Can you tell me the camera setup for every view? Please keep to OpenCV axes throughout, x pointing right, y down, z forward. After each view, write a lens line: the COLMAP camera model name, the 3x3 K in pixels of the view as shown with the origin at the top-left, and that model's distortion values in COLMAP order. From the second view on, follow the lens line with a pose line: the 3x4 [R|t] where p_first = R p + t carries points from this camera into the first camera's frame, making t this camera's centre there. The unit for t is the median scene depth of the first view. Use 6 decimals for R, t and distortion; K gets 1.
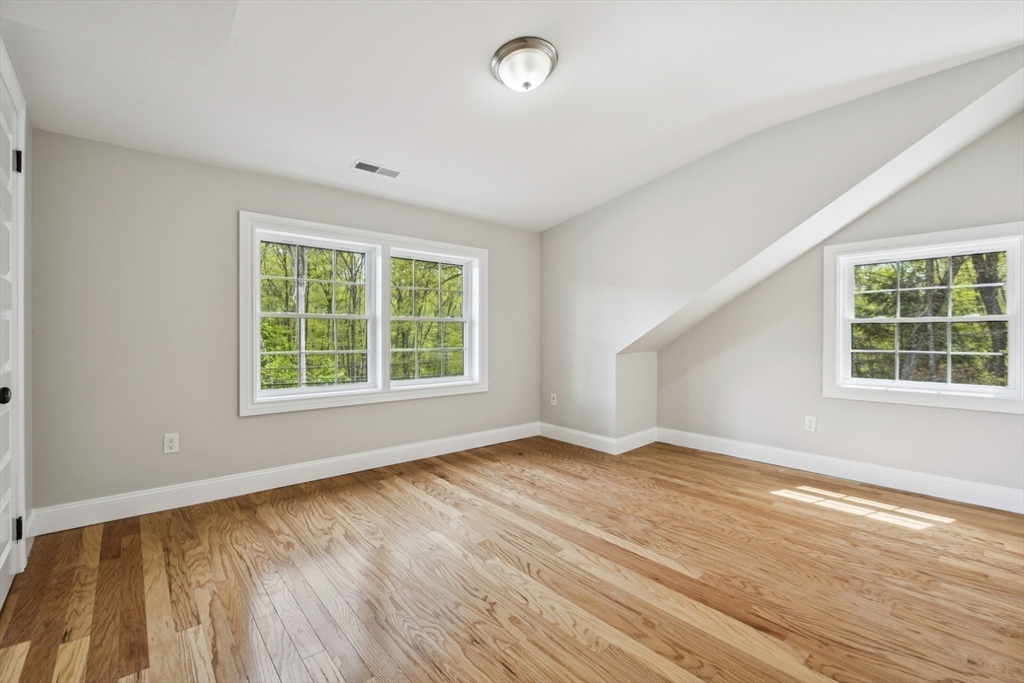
lens RADIAL K [[448.9, 0, 512.0], [0, 448.9, 332.3], [0, 0, 1]] dist [-0.004426, 0.000597]
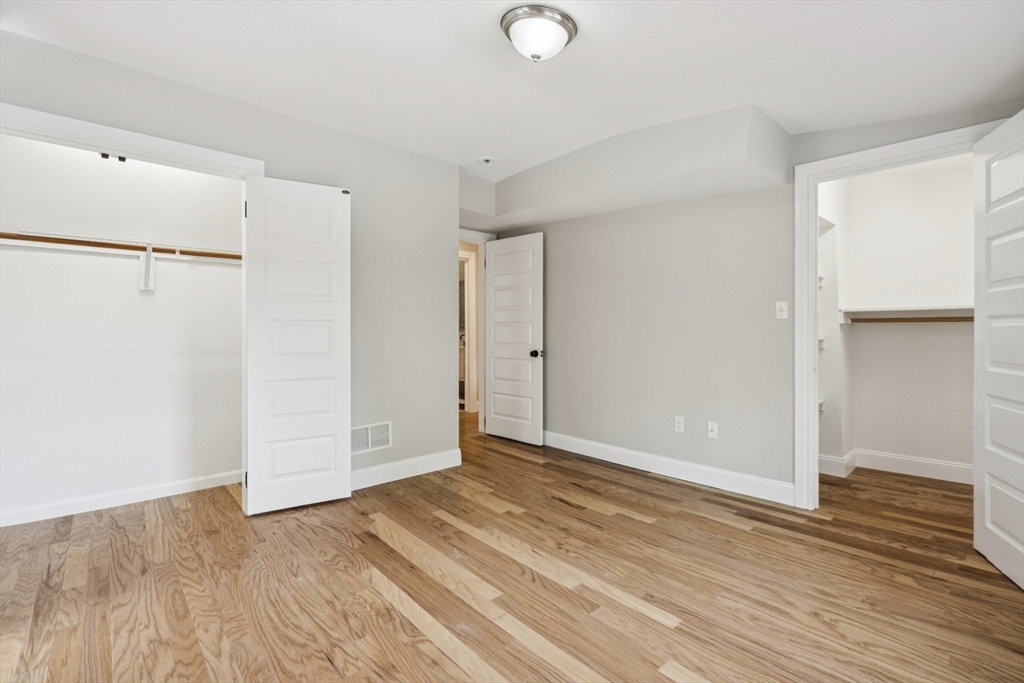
lens RADIAL K [[448.9, 0, 512.0], [0, 448.9, 338.0], [0, 0, 1]] dist [-0.004426, 0.000597]
pose [[-0.999775, -0.000343, -0.021200, 0.104627], [-0.000579, 0.999938, 0.011100, -0.003689], [0.021194, 0.011109, -0.999714, 1.979870]]
